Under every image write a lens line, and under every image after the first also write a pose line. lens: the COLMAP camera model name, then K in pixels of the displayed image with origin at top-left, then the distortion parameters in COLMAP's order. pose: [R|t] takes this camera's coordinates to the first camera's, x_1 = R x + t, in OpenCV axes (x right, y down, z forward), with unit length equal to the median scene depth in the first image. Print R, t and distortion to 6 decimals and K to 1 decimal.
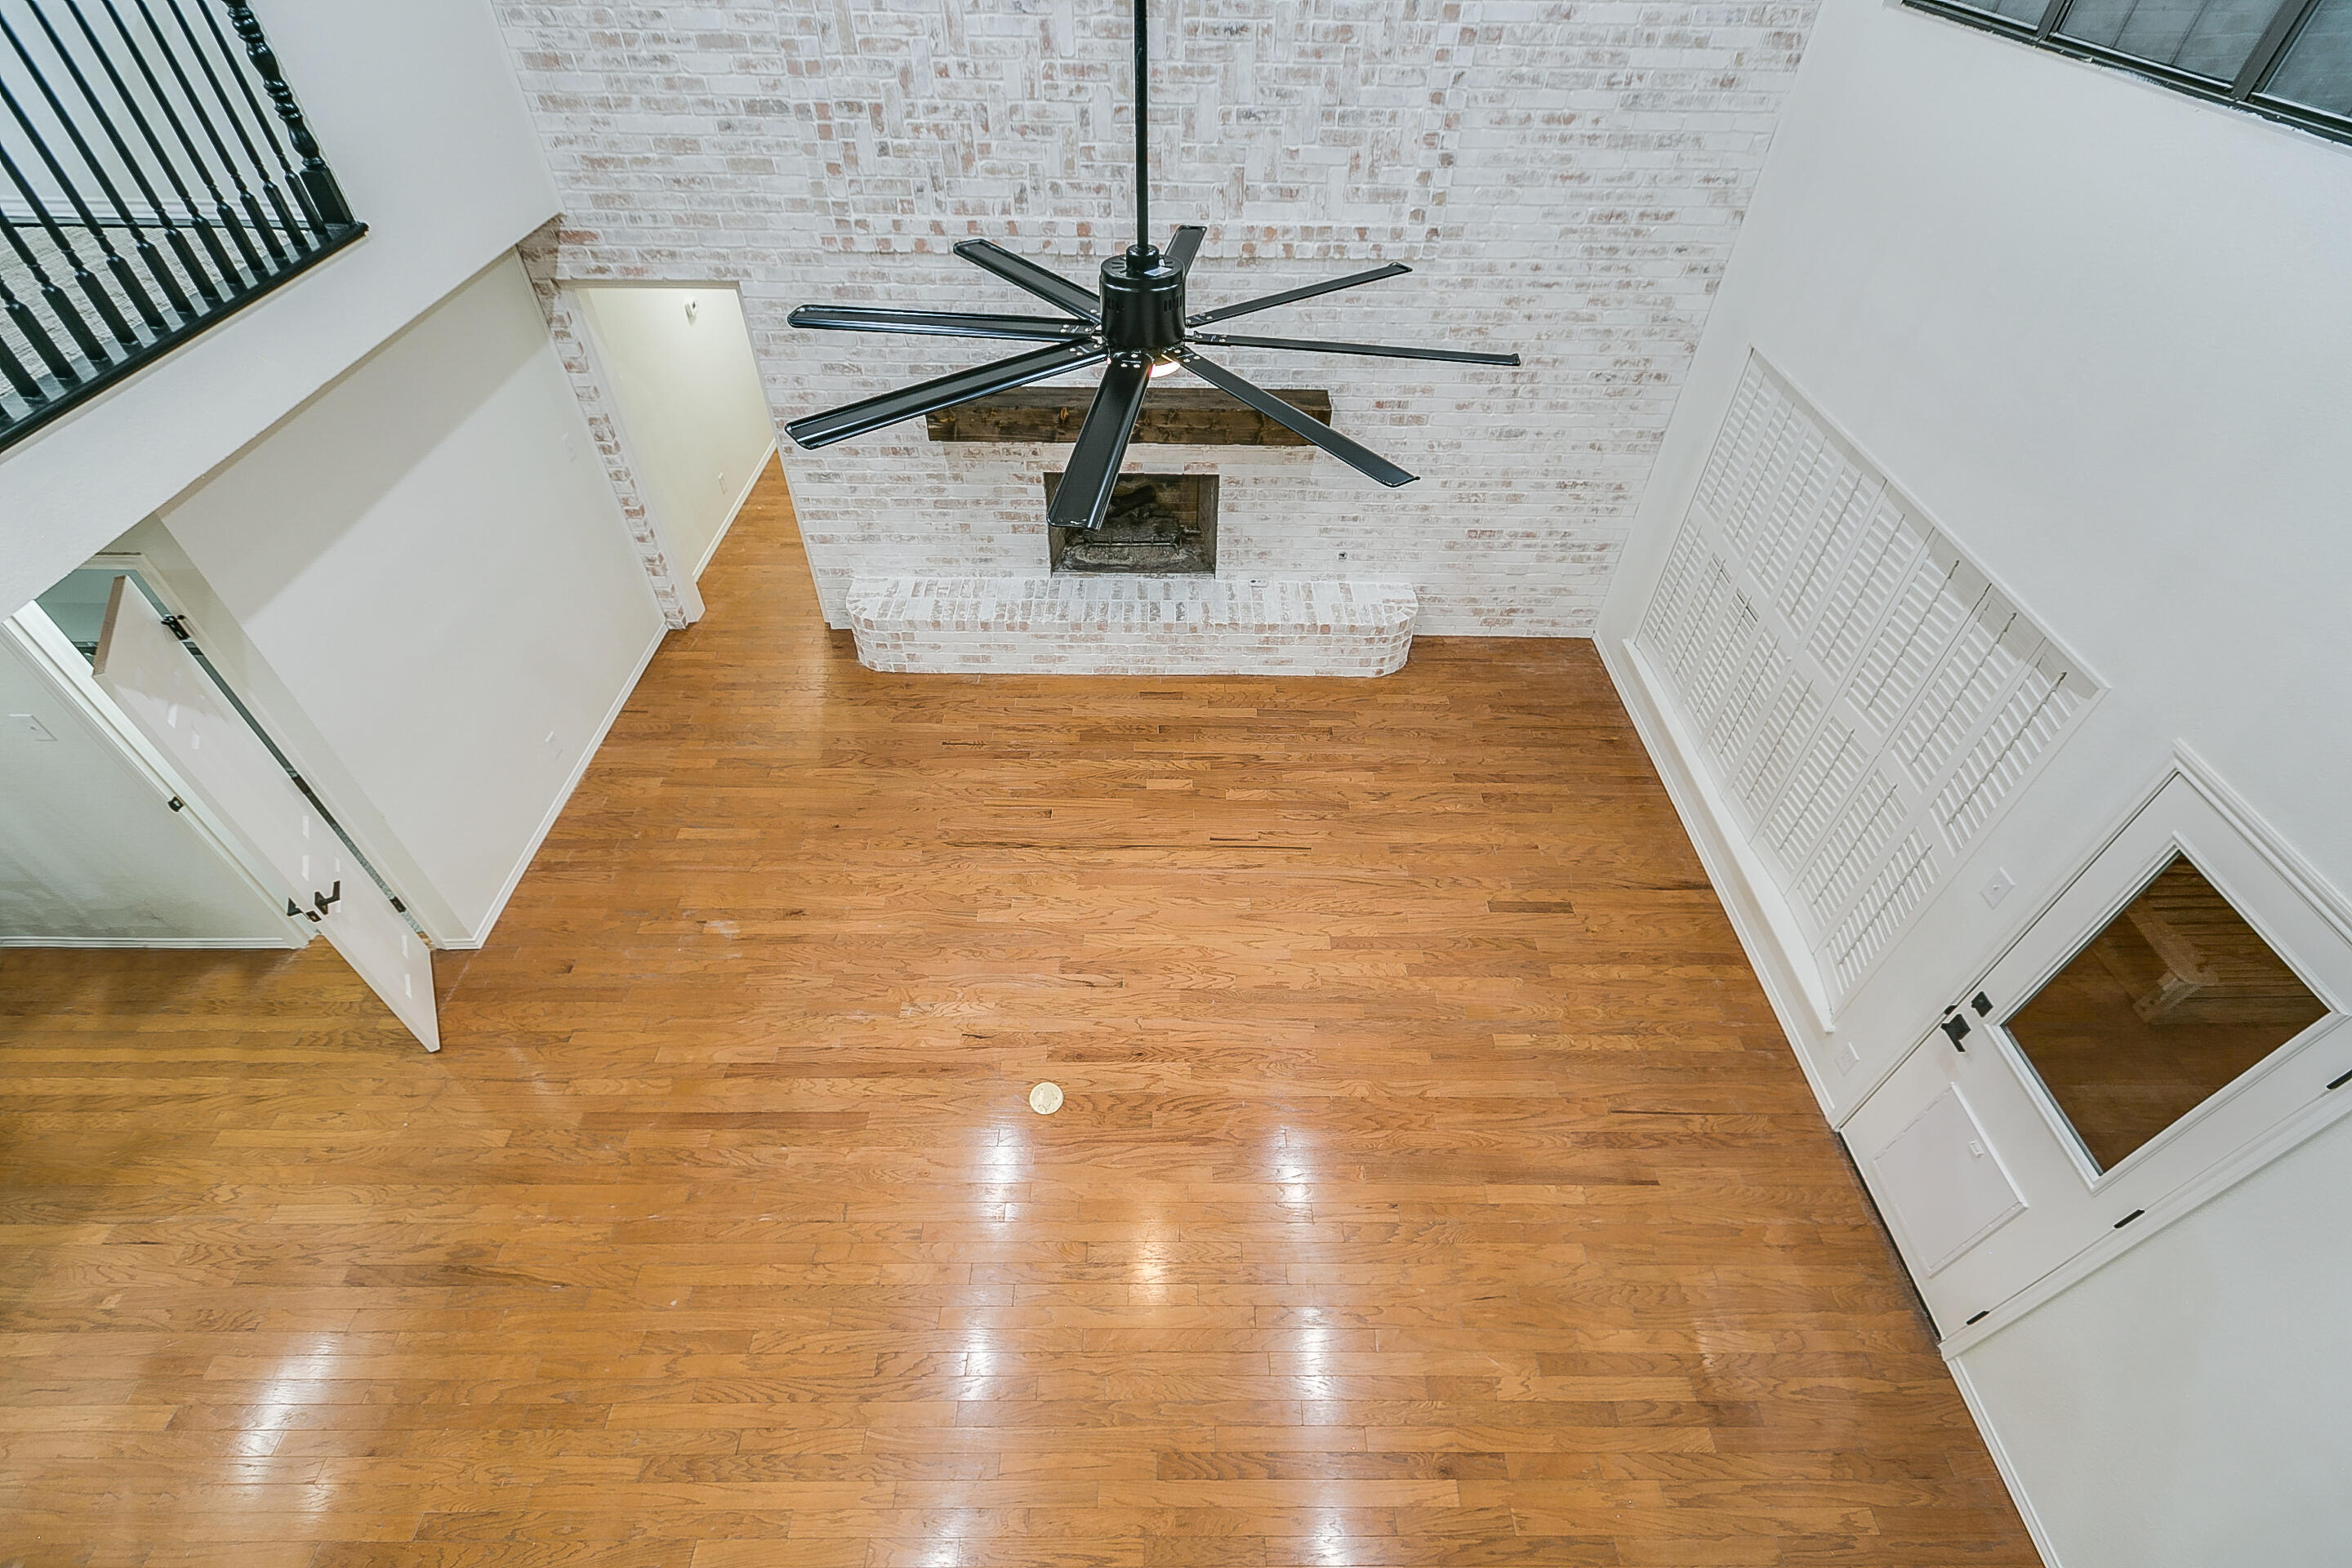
lens RADIAL K [[1031.5, 0, 1172.7], [0, 1031.5, 772.7], [0, 0, 1]] dist [0.005351, 0.000510]
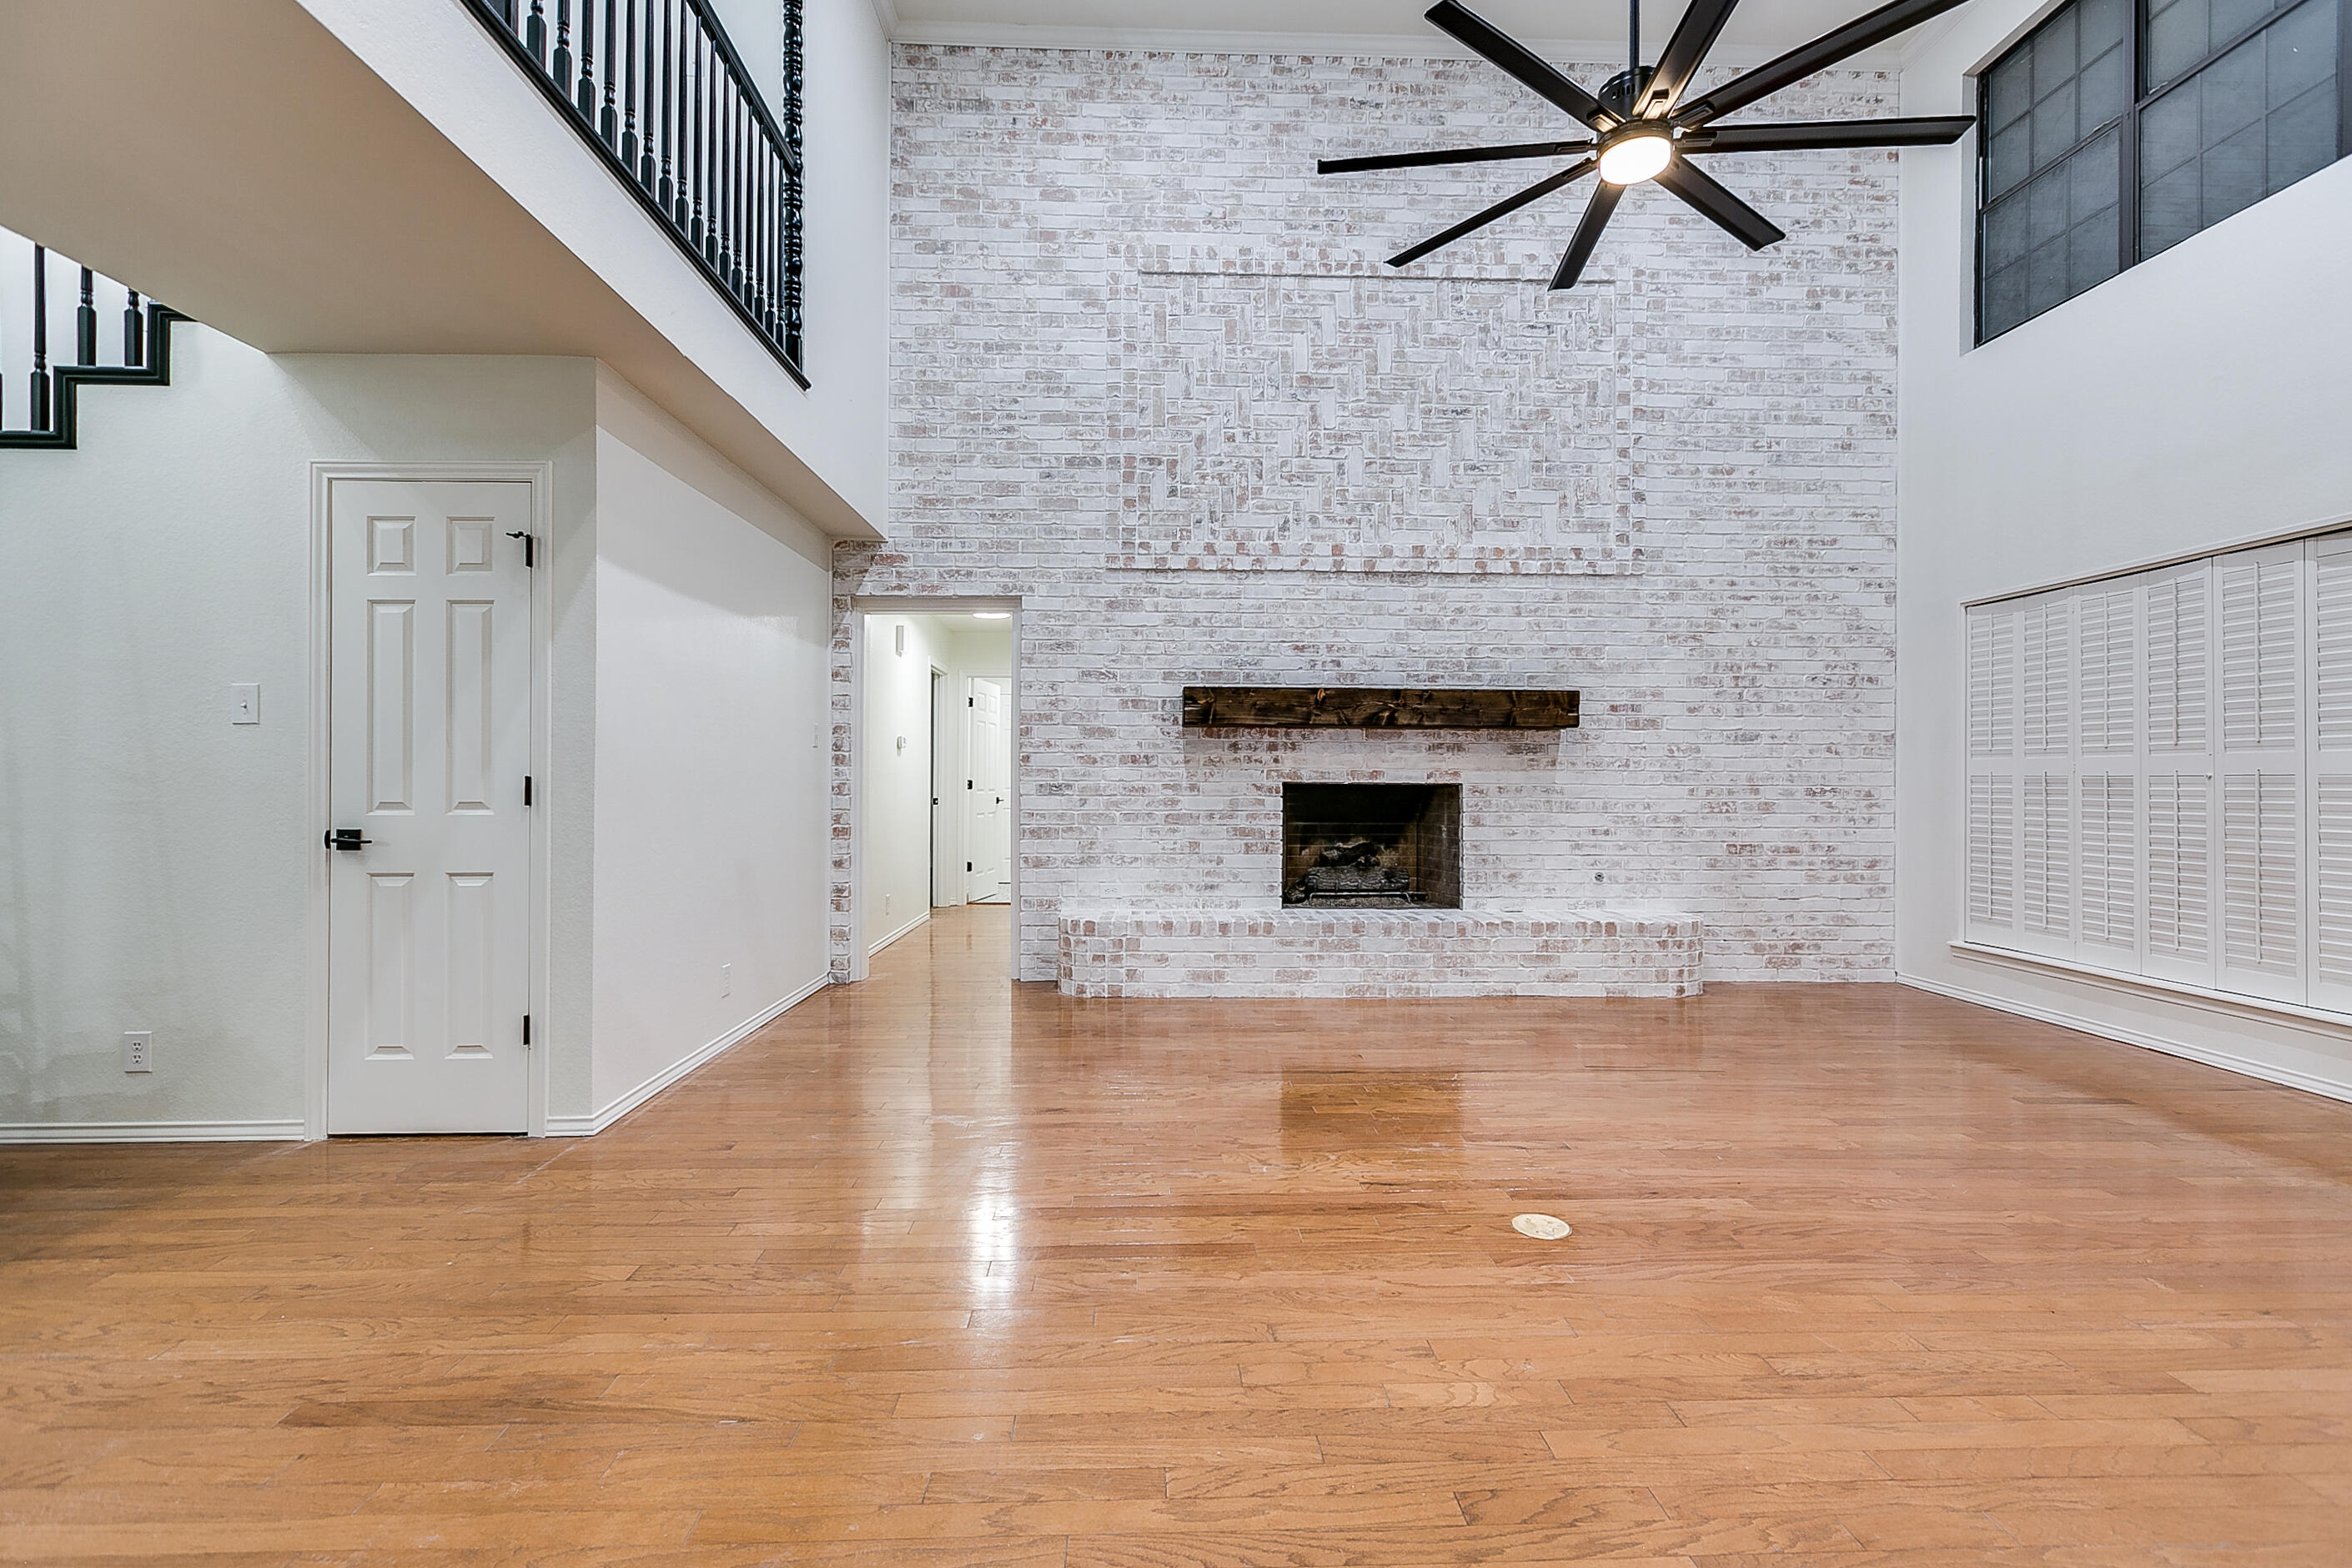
lens RADIAL K [[1067.8, 0, 1180.1], [0, 1067.8, 776.4], [0, 0, 1]] dist [0.002979, 0.000750]
pose [[0.999485, -0.007013, 0.031299, -0.310467], [0.026768, 0.719985, -0.693473, 0.490032], [-0.017672, 0.693954, 0.719802, 0.335327]]
